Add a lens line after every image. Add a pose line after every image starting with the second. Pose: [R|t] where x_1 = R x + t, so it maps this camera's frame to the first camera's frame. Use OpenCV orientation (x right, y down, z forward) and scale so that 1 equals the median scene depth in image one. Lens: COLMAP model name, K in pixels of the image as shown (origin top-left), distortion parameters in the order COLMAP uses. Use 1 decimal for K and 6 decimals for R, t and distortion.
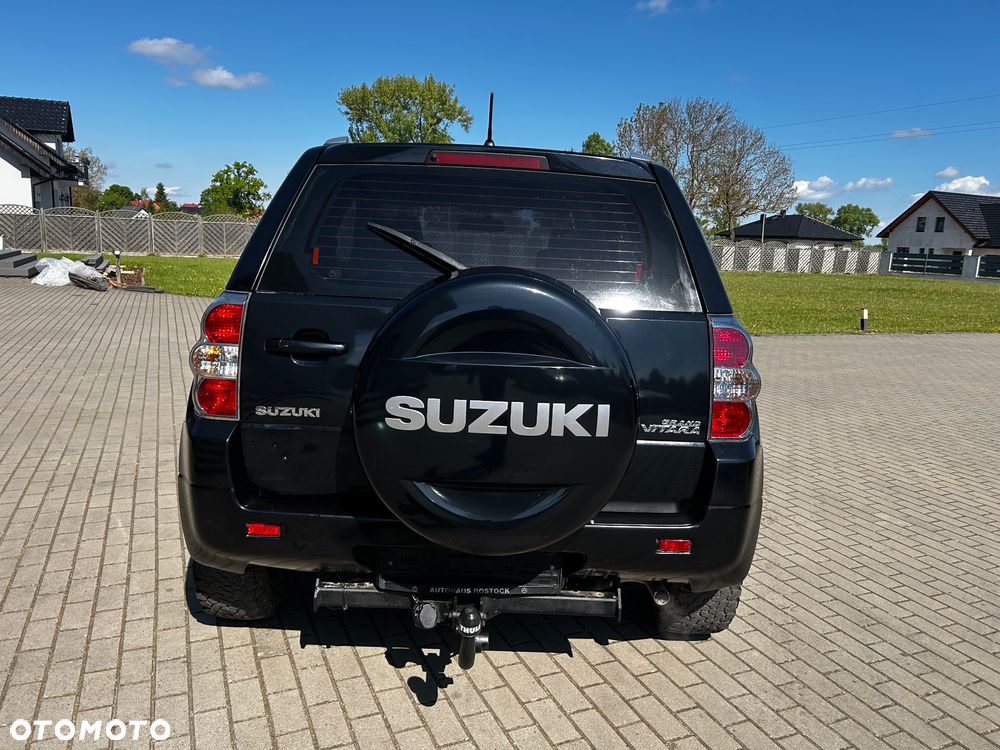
lens RADIAL K [[750.5, 0, 506.0], [0, 750.5, 361.0], [0, 0, 1]] dist [0.048680, -0.058213]
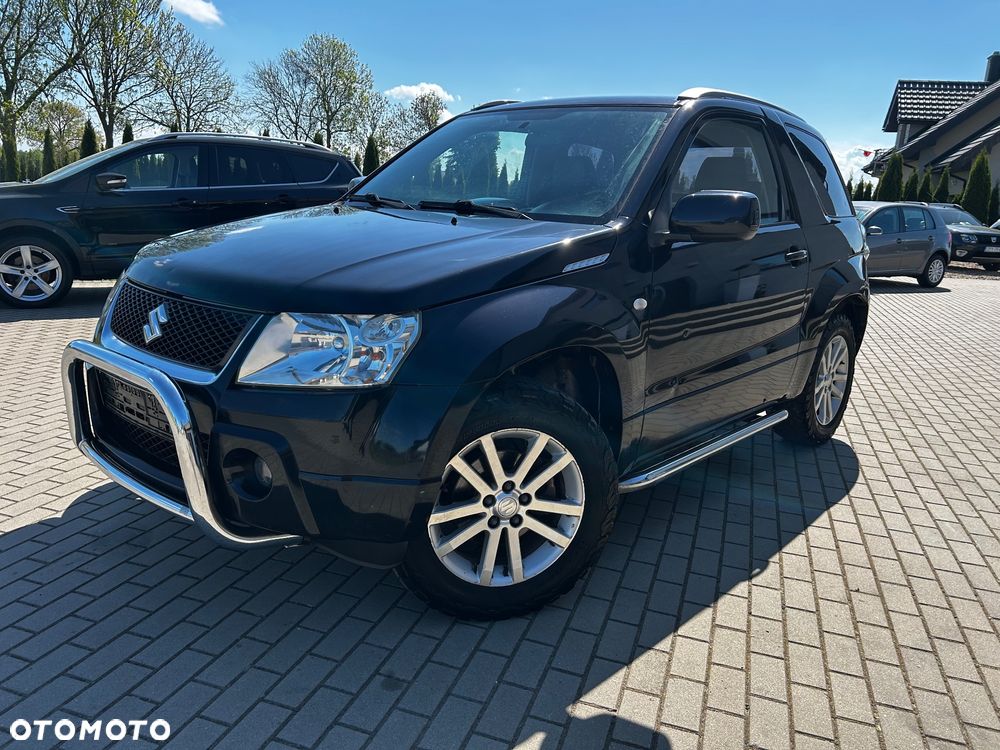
lens RADIAL K [[750.5, 0, 503.1], [0, 750.5, 368.5], [0, 0, 1]] dist [0.048680, -0.058213]
pose [[-0.732970, -0.229120, 0.640515, -0.572449], [0.024045, 0.932257, 0.360996, -0.246559], [-0.679836, 0.280000, -0.677807, 1.667199]]
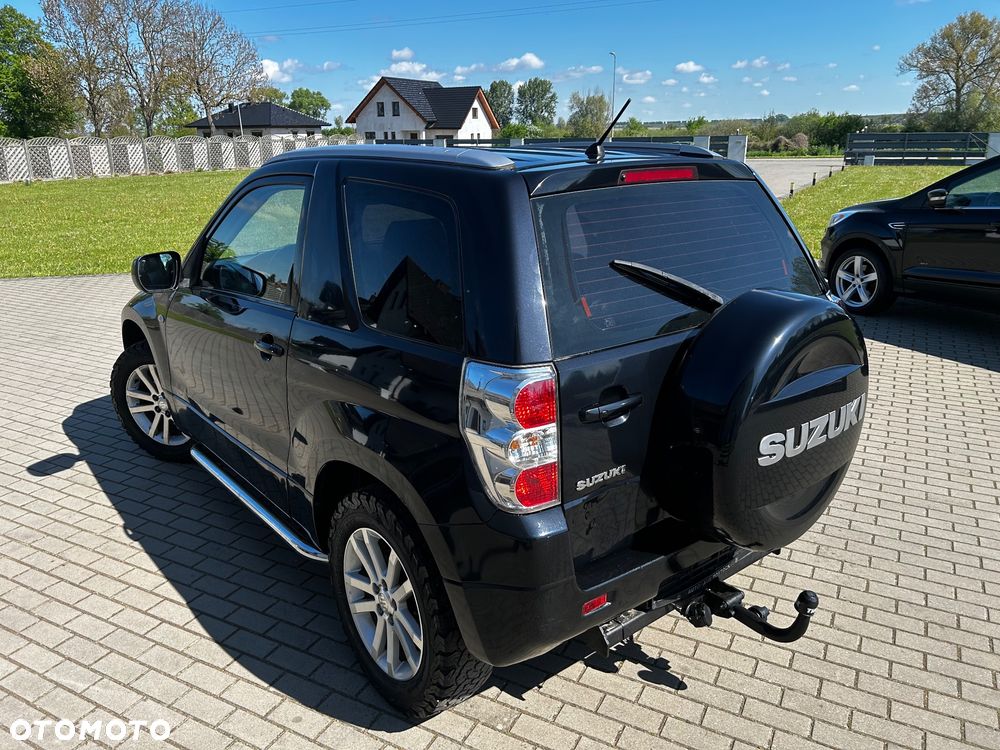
lens RADIAL K [[750.5, 0, 490.5], [0, 750.5, 373.2], [0, 0, 1]] dist [0.048680, -0.058213]
pose [[0.792002, -0.234842, 0.563544, -0.477375], [0.144655, 0.968958, 0.200490, -0.142314], [-0.593134, -0.077269, 0.801387, 0.182942]]
